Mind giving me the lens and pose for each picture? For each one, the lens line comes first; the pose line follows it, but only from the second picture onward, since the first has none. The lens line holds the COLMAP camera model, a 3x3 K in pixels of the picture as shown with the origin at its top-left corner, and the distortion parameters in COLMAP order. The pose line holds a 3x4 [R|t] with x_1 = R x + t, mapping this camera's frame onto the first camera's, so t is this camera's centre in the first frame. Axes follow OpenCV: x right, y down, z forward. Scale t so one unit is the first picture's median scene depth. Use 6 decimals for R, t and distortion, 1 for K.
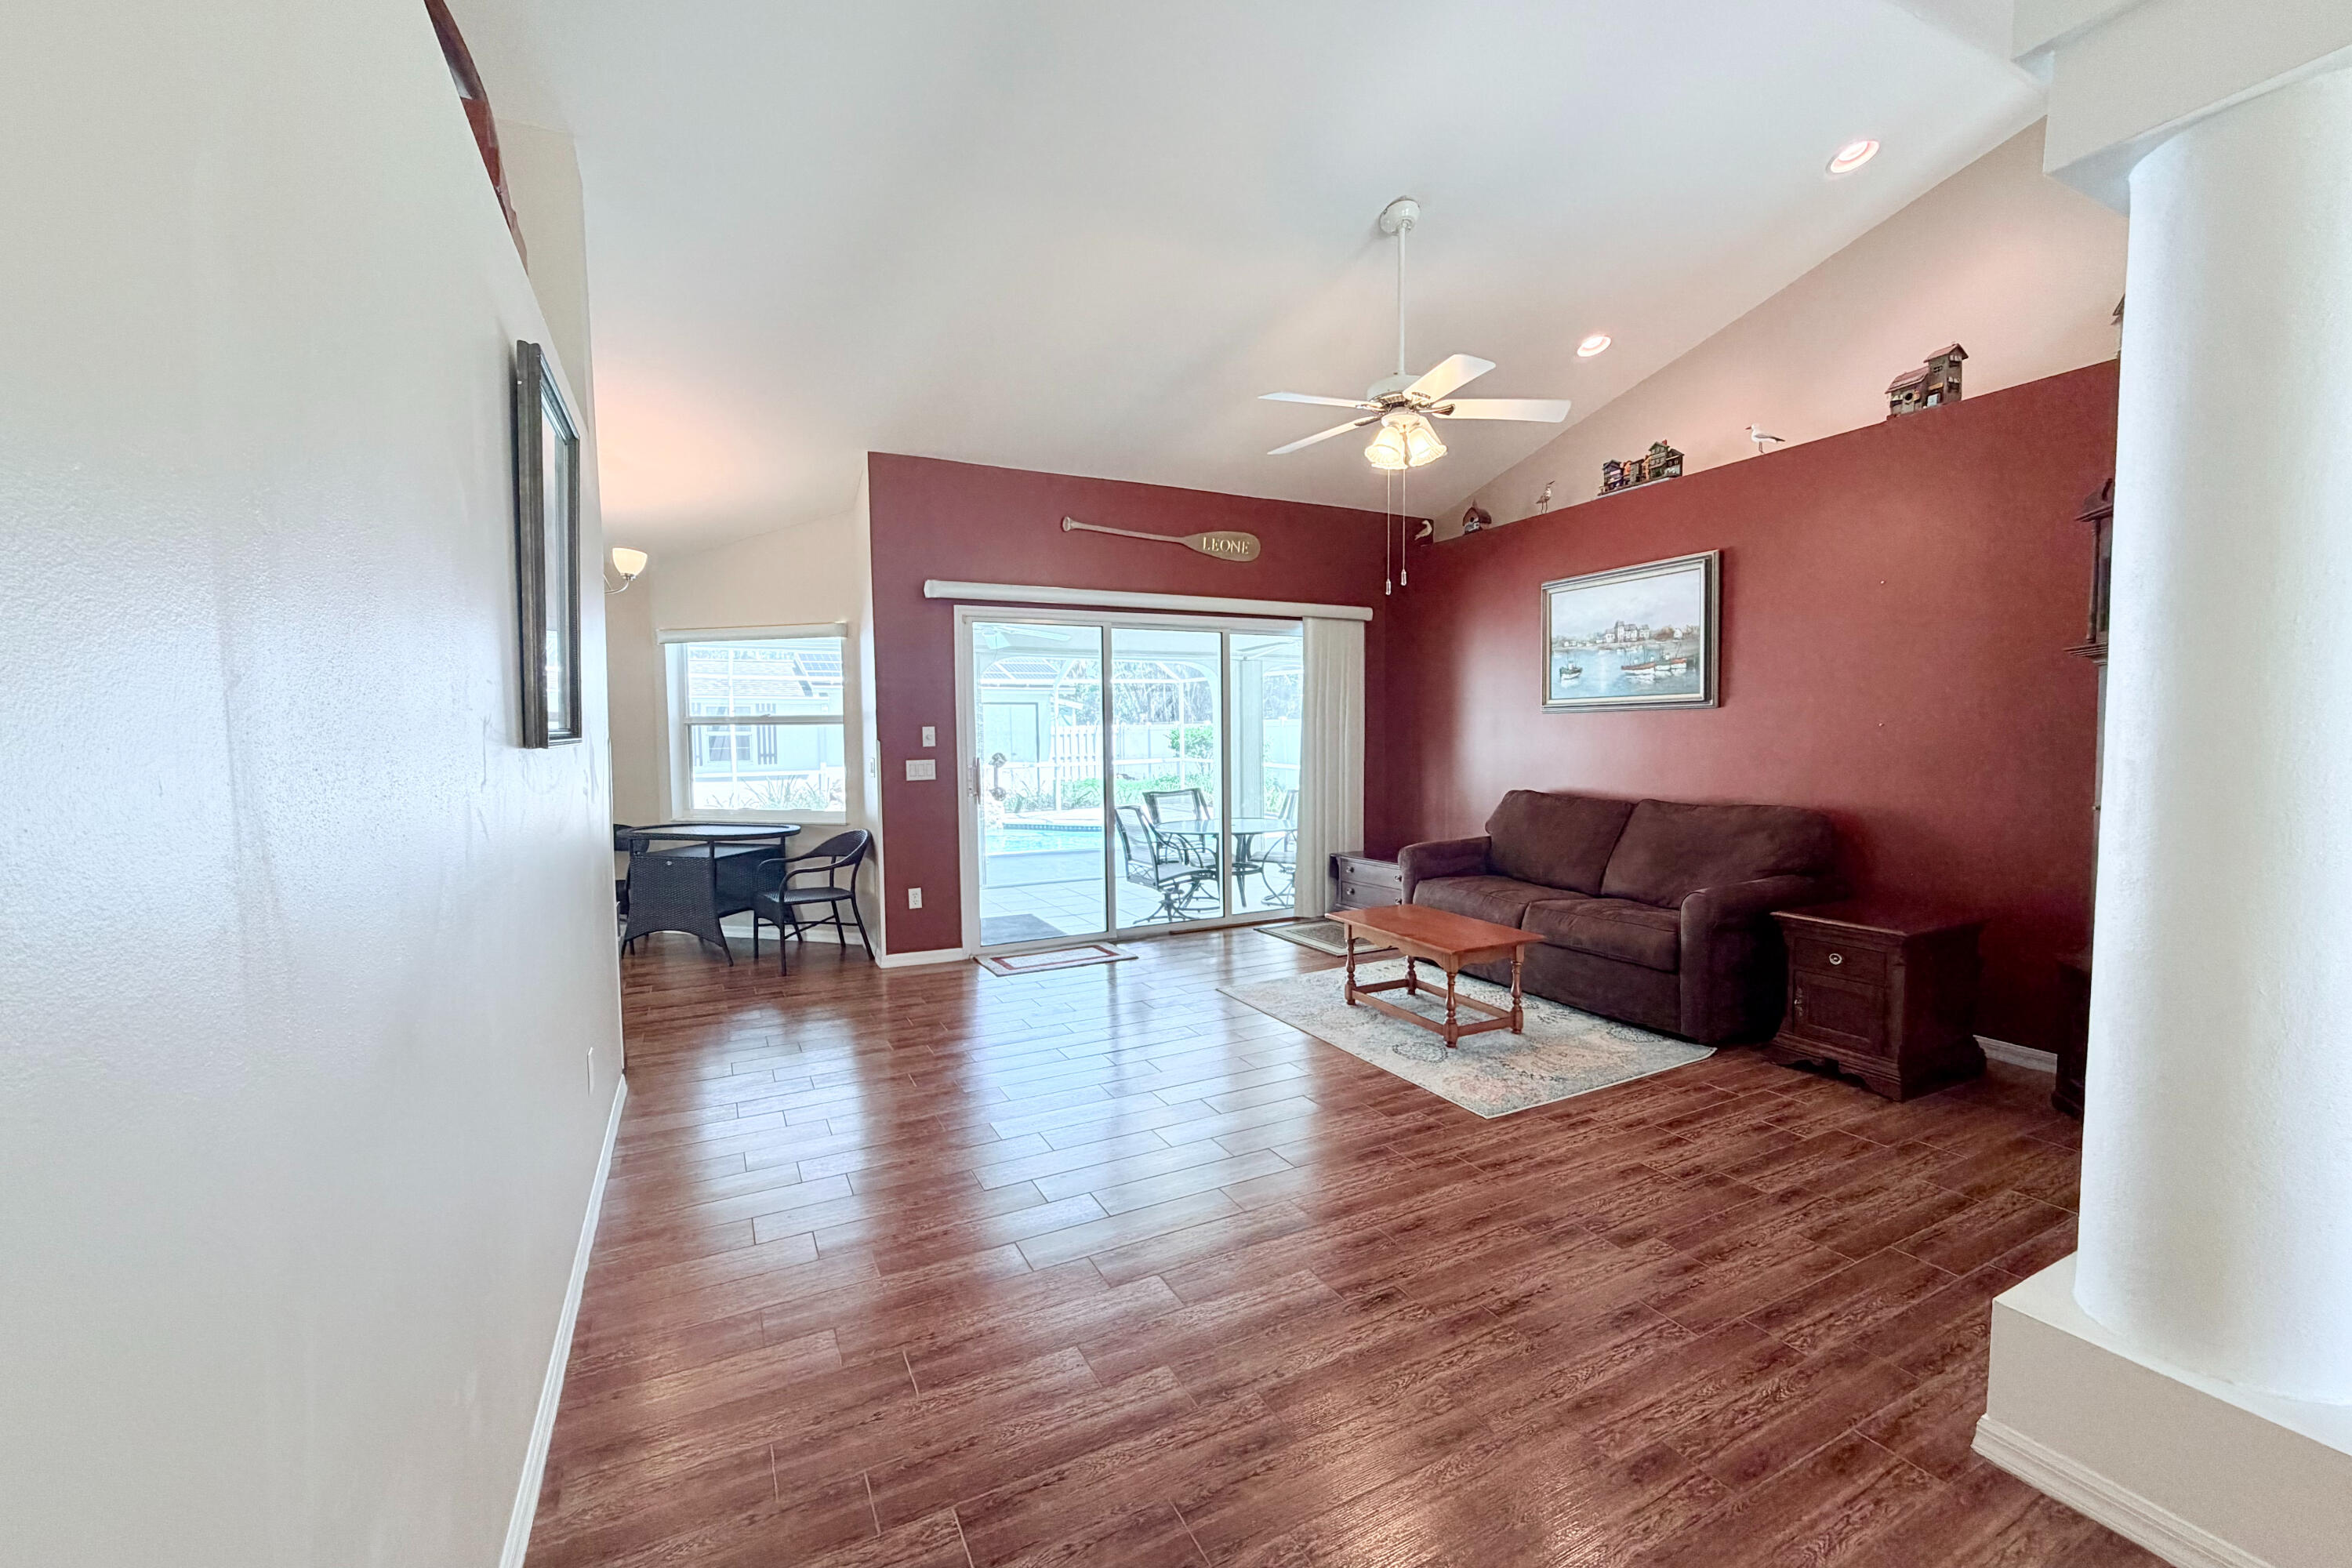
lens RADIAL K [[938.6, 0, 1161.9], [0, 938.6, 777.1], [0, 0, 1]] dist [0.002917, -0.000861]
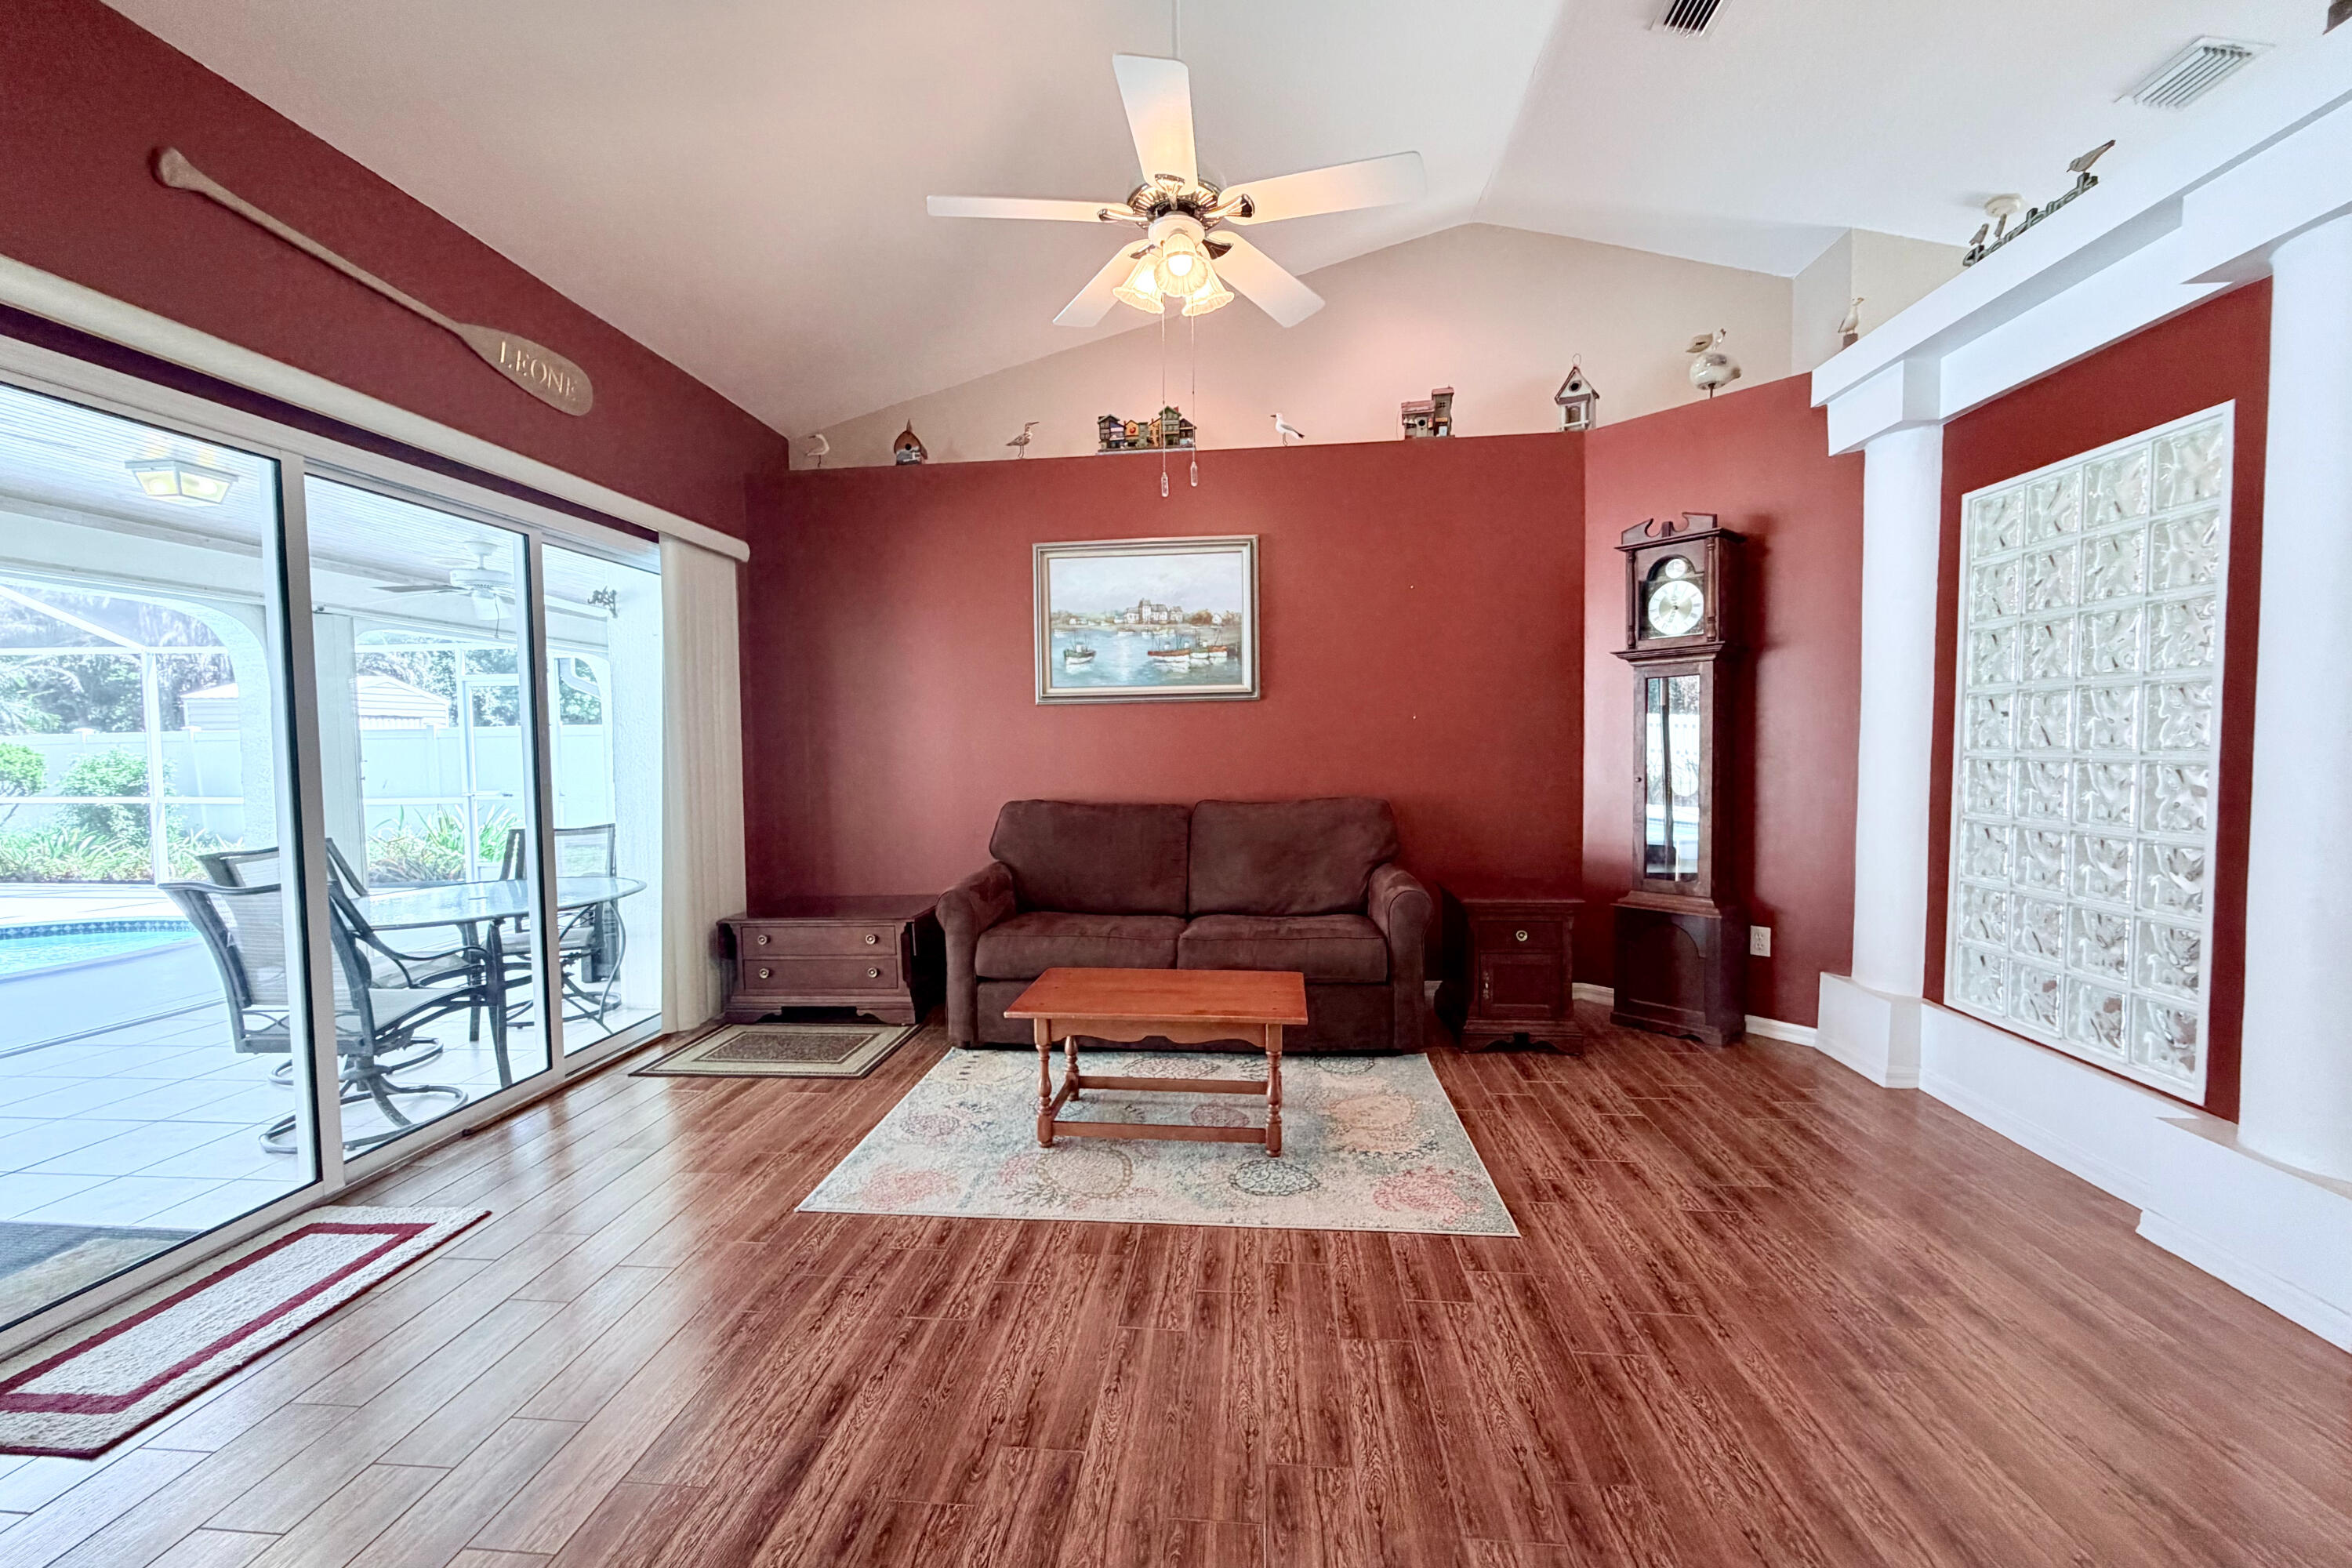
lens RADIAL K [[938.6, 0, 1168.3], [0, 938.6, 786.3], [0, 0, 1]] dist [0.002917, -0.000861]
pose [[0.531636, -0.033513, 0.846309, -0.256968], [0.047163, 0.998838, 0.009926, -0.000194], [-0.845659, 0.034637, 0.532599, 0.544438]]
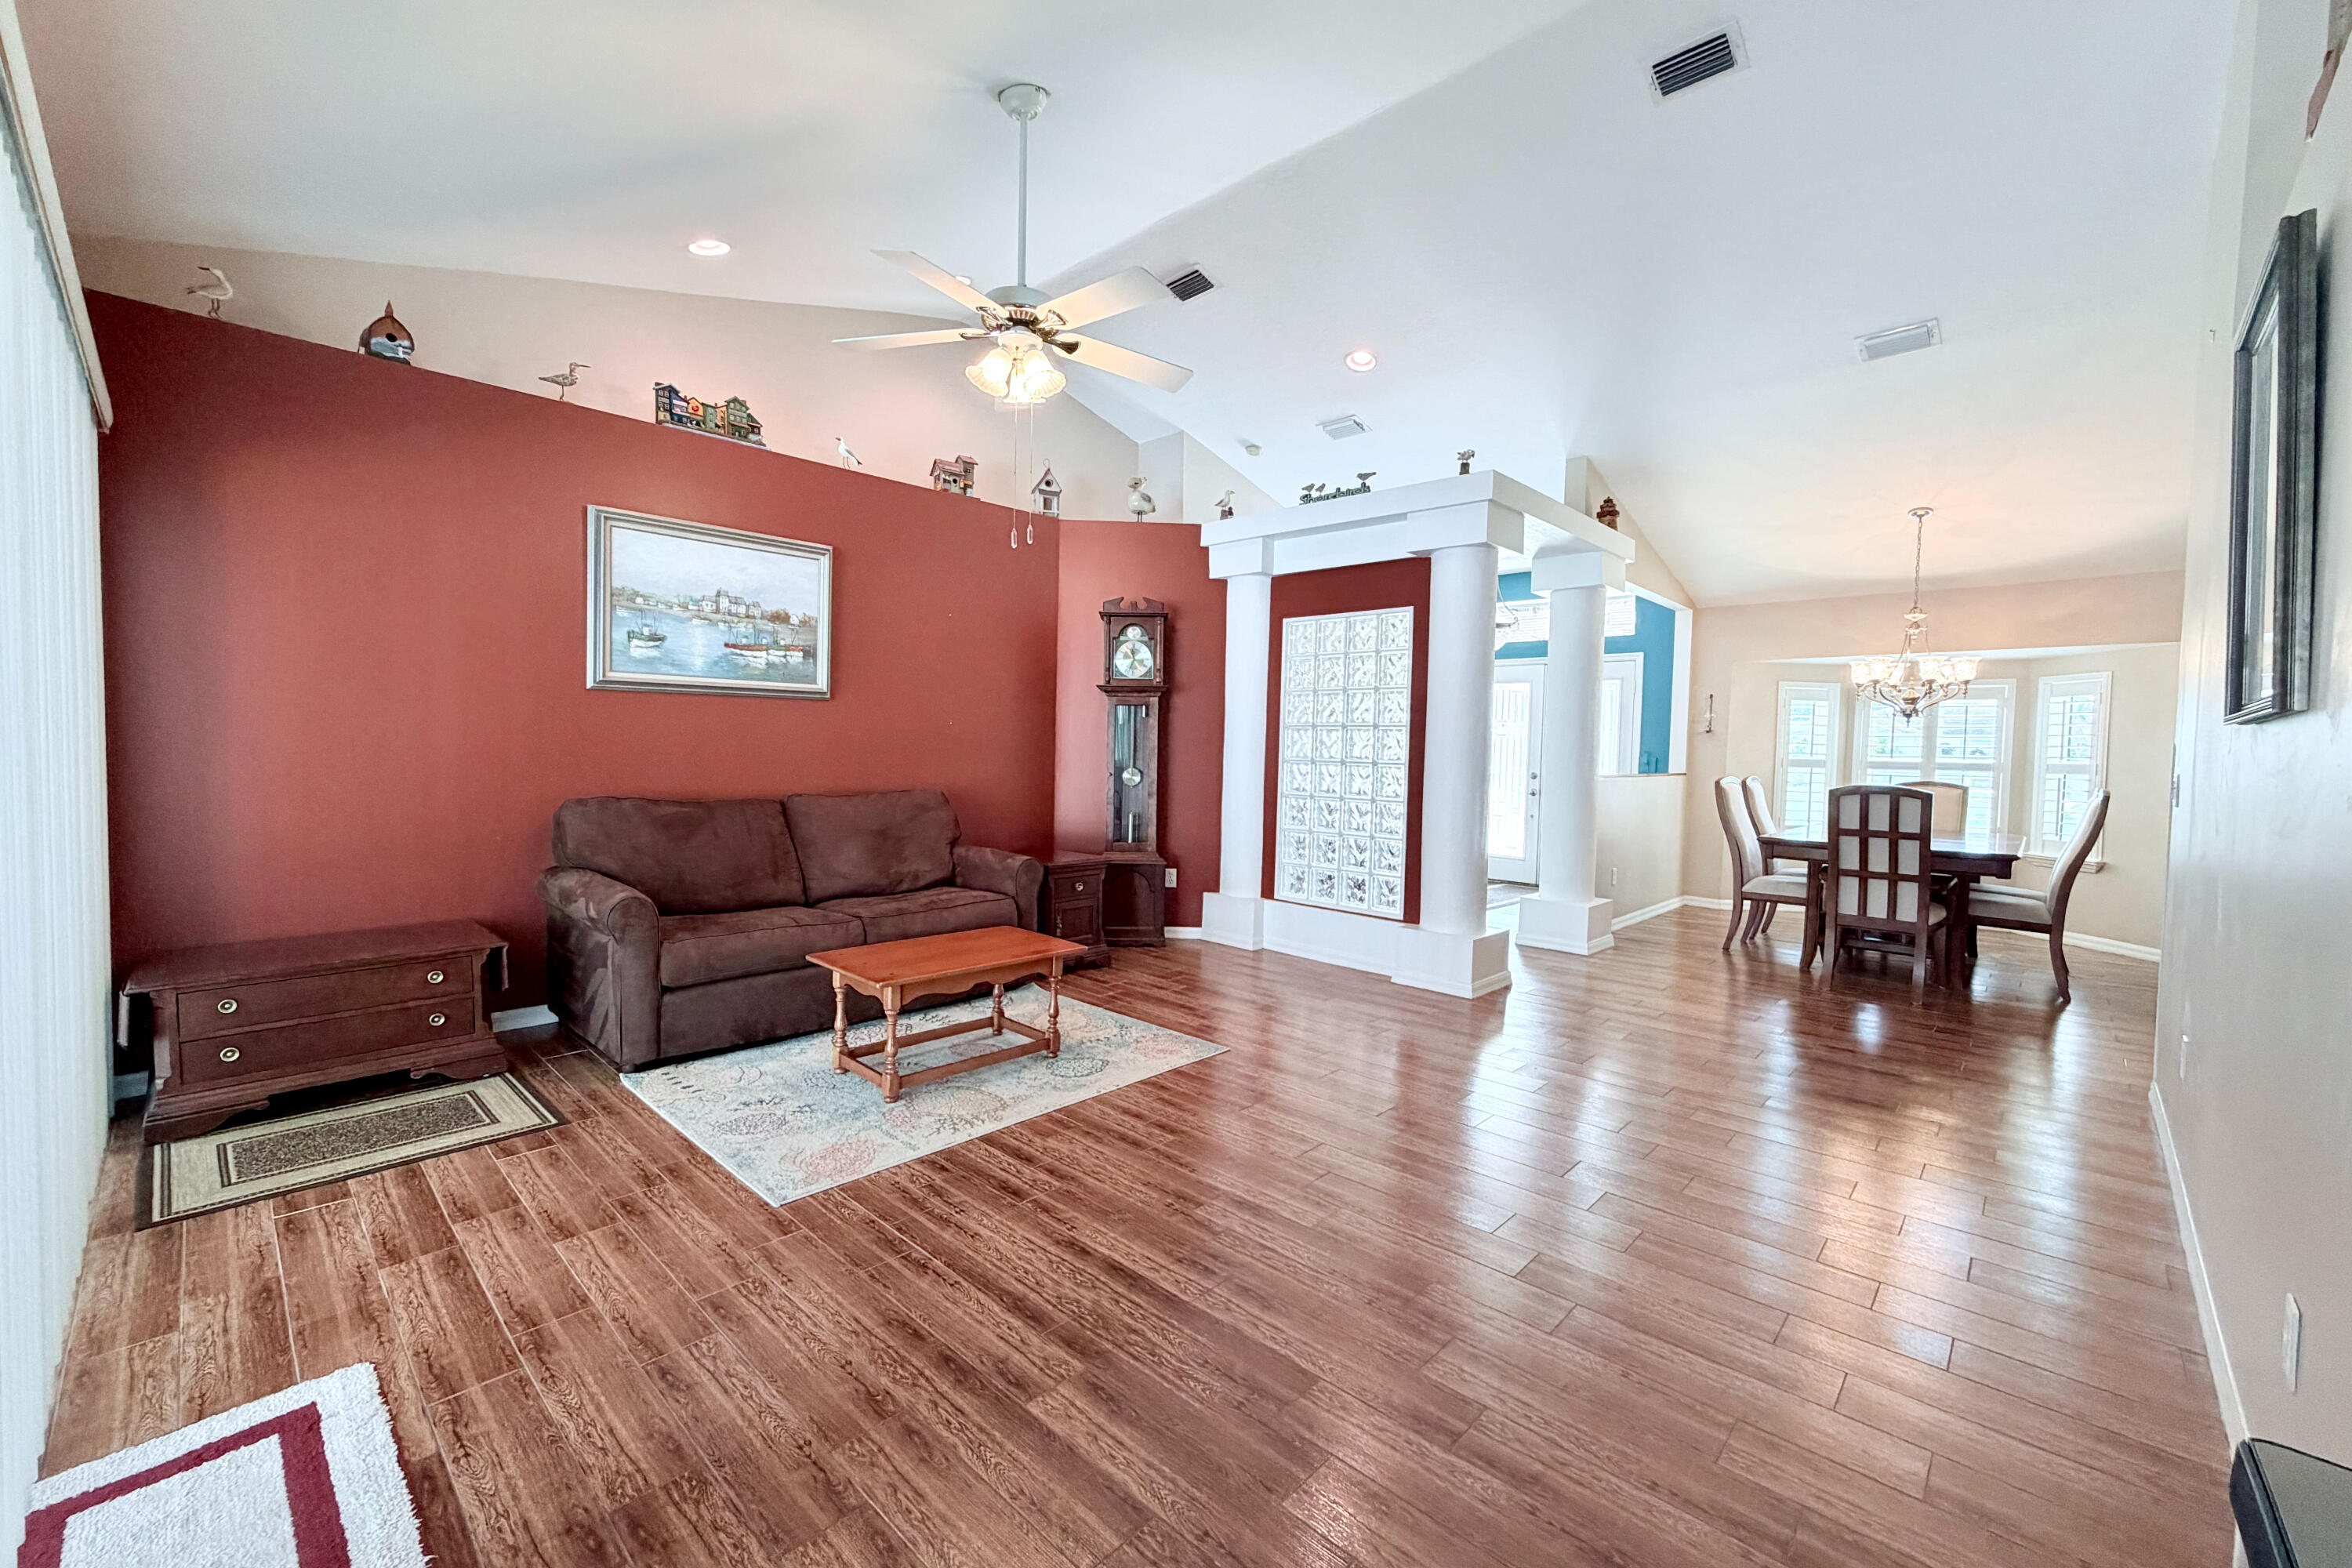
lens RADIAL K [[938.6, 0, 1163.5], [0, 938.6, 785.7], [0, 0, 1]] dist [0.002917, -0.000861]
pose [[-0.337700, -0.035809, 0.940572, -0.476528], [0.027816, 0.998460, 0.048000, -0.018815], [-0.940843, 0.042372, -0.336184, 0.956735]]
